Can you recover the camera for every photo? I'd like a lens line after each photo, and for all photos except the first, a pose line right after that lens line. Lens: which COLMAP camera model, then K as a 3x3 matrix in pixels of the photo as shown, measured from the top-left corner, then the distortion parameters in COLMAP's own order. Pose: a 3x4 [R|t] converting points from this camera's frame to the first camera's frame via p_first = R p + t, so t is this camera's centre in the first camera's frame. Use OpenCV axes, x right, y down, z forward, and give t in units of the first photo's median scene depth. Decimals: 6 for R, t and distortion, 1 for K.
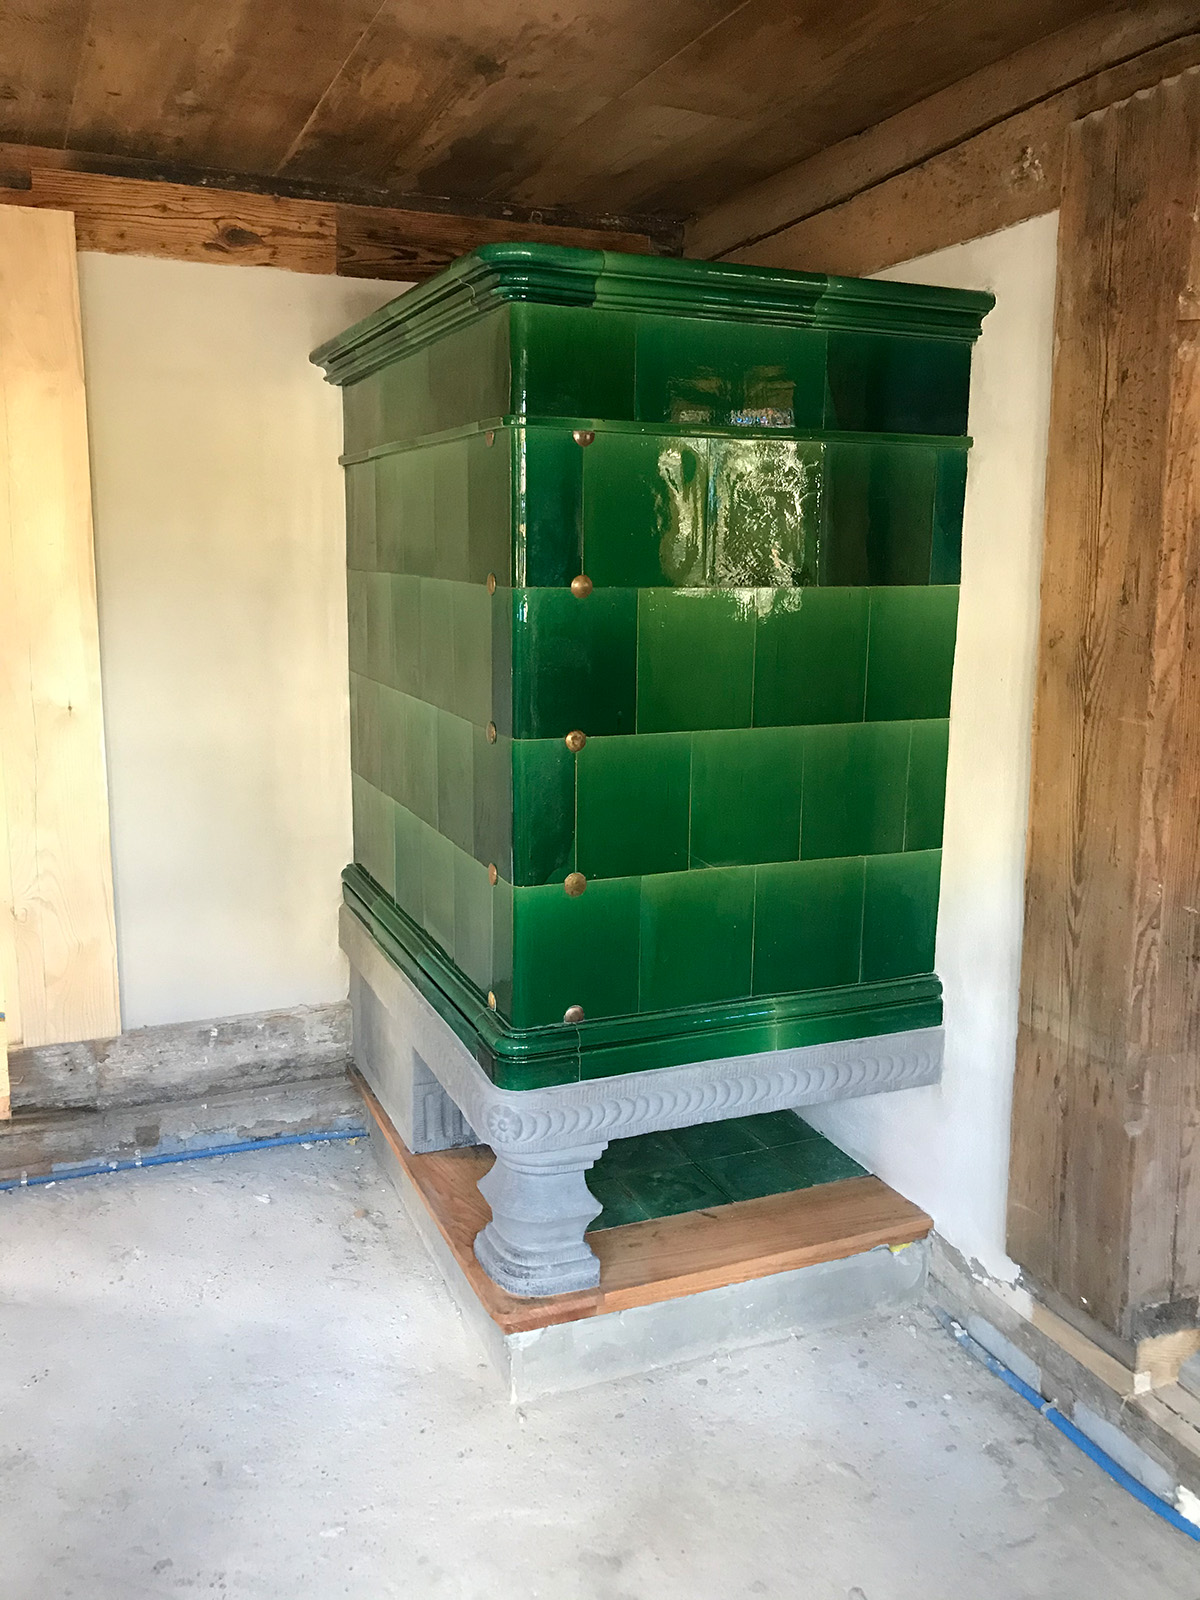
lens RADIAL K [[1316.8, 0, 612.9], [0, 1316.8, 771.3], [0, 0, 1]] dist [-0.000544, 0.005876]
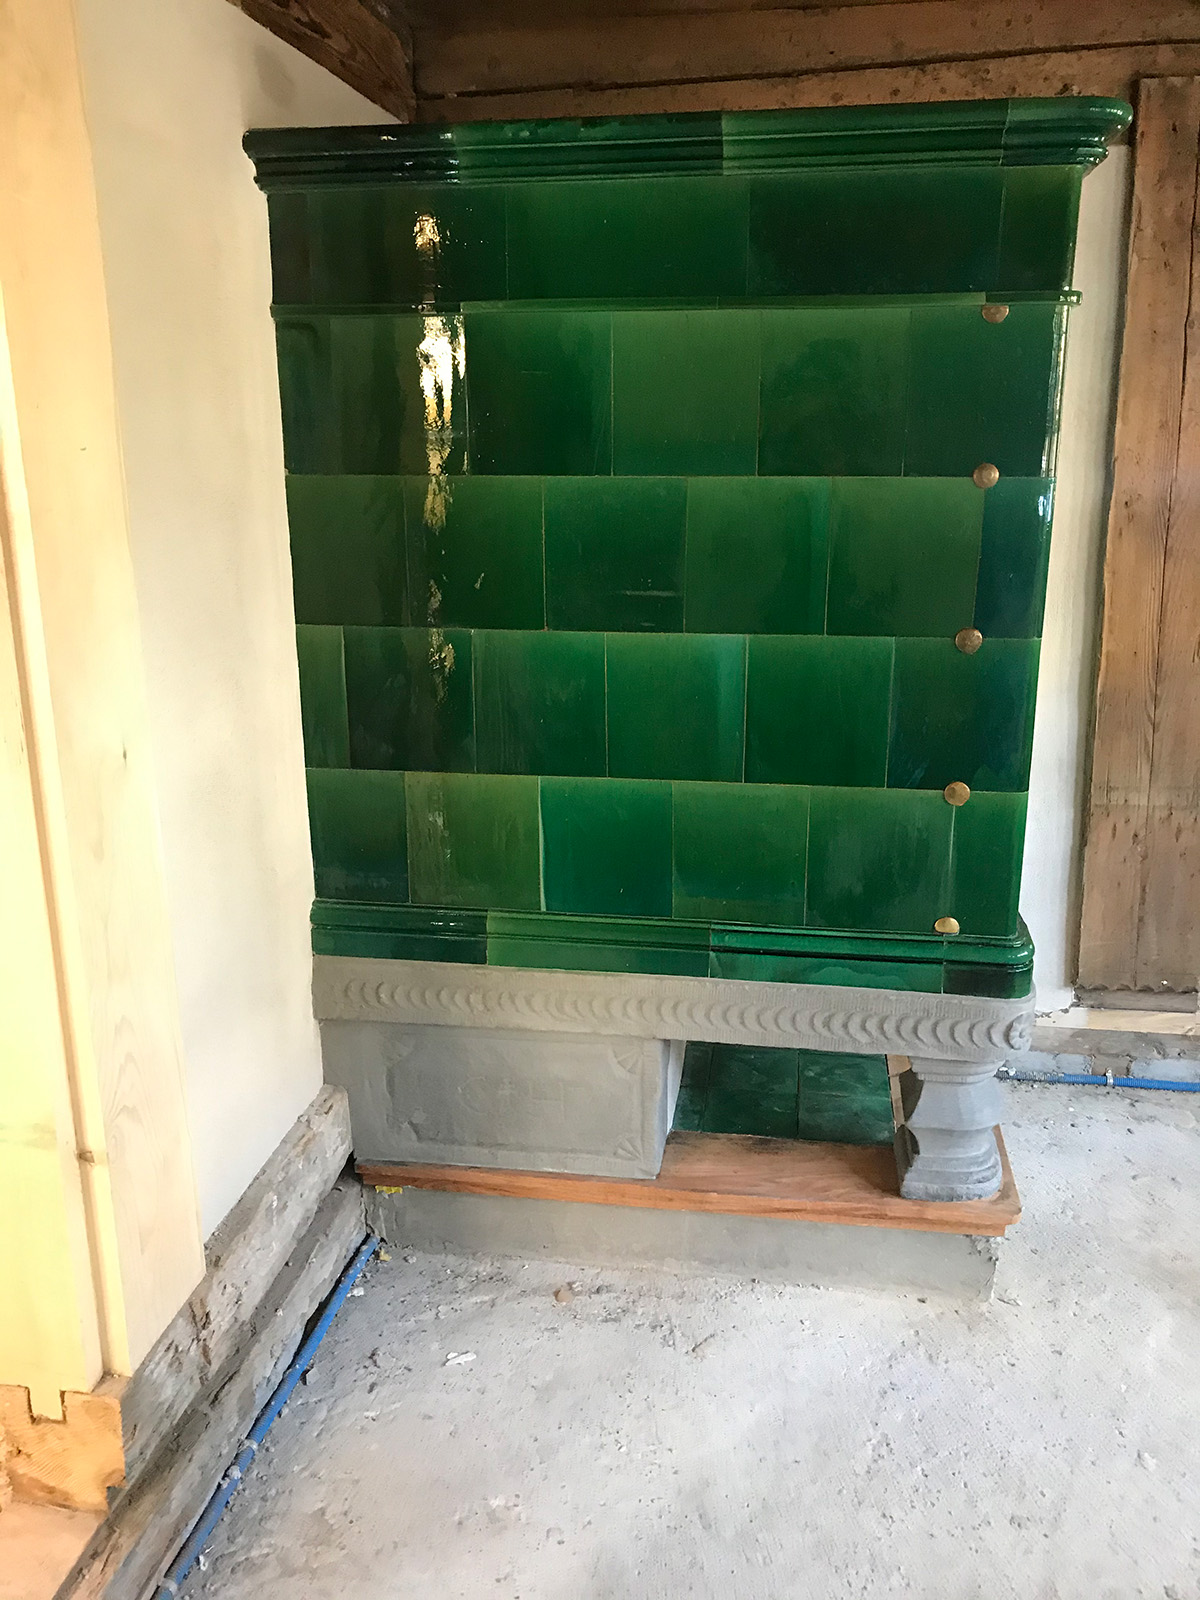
lens RADIAL K [[1316.8, 0, 612.9], [0, 1316.8, 771.3], [0, 0, 1]] dist [-0.000544, 0.005876]
pose [[0.524686, -0.229881, 0.819670, -0.890483], [0.152861, 0.972642, 0.174934, -0.124958], [-0.837459, 0.033510, 0.545472, 0.628616]]
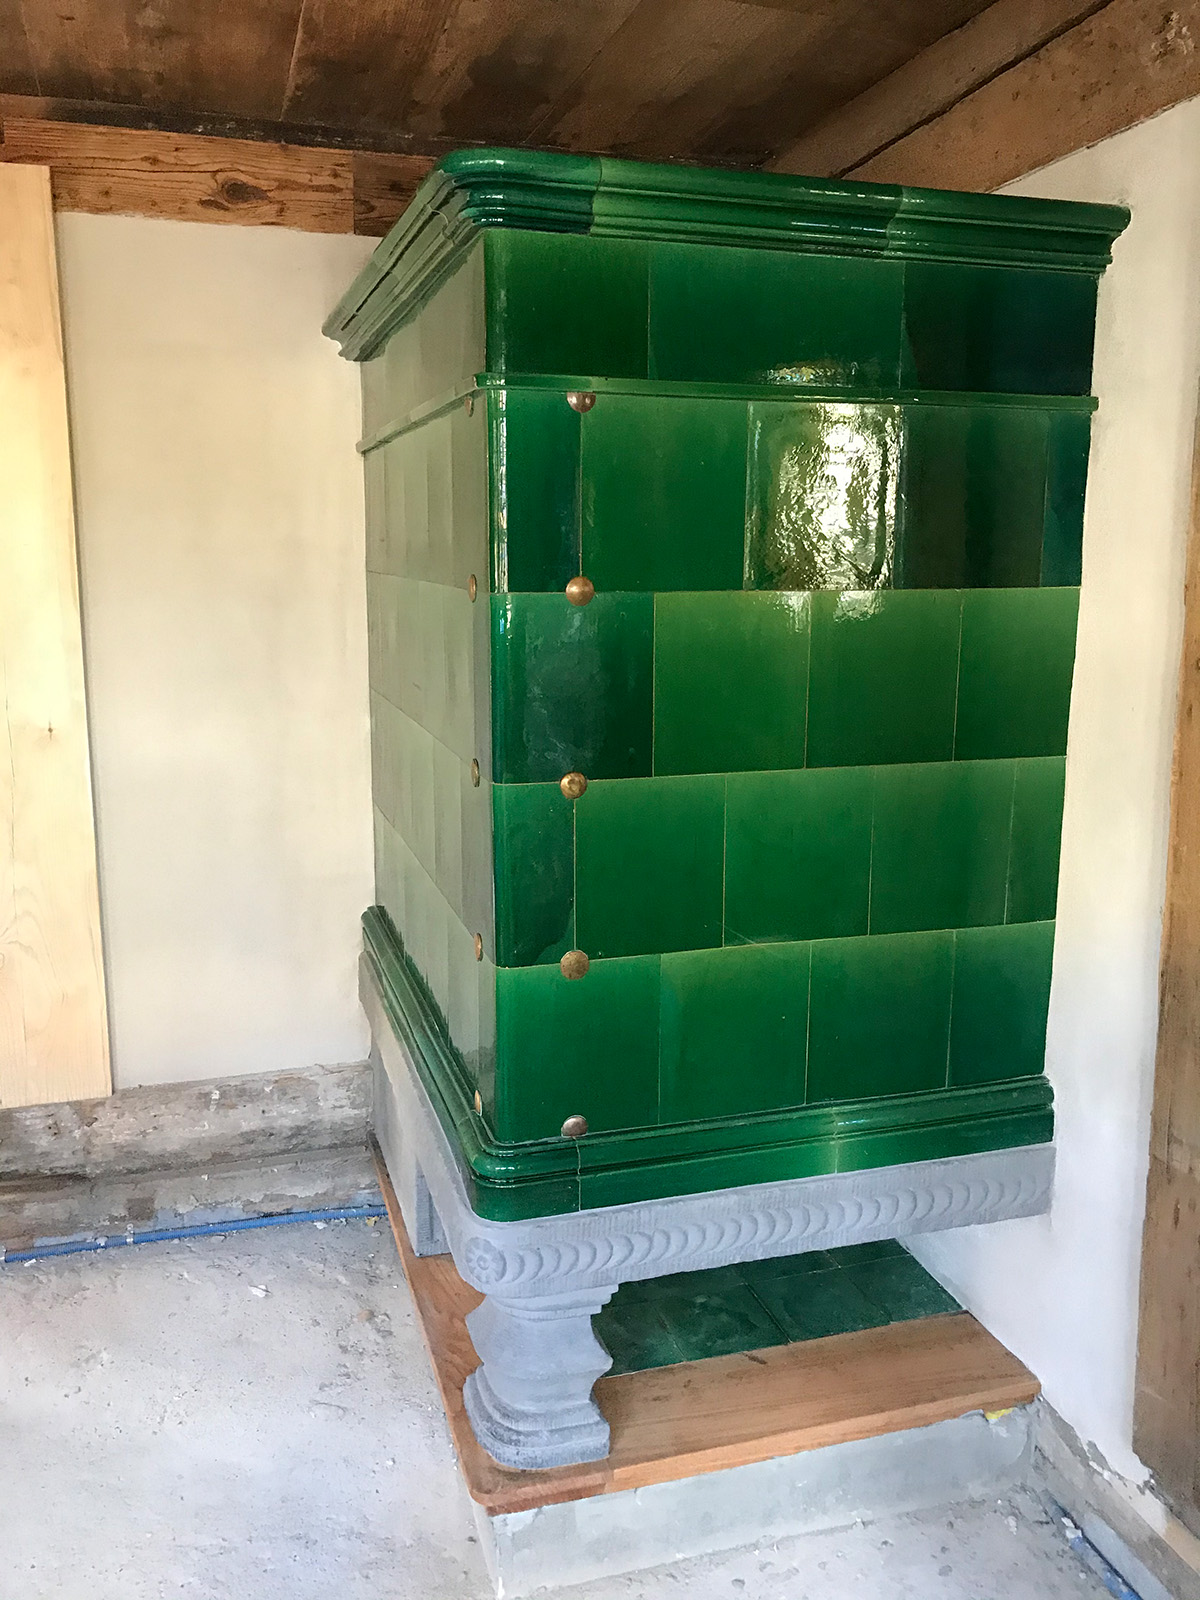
lens RADIAL K [[1316.8, 0, 612.9], [0, 1316.8, 771.3], [0, 0, 1]] dist [-0.000544, 0.005876]
pose [[0.994548, 0.010376, -0.103764, 0.066905], [-0.010527, 0.999944, -0.000900, -0.027098], [0.103749, 0.001987, 0.994602, 0.184877]]
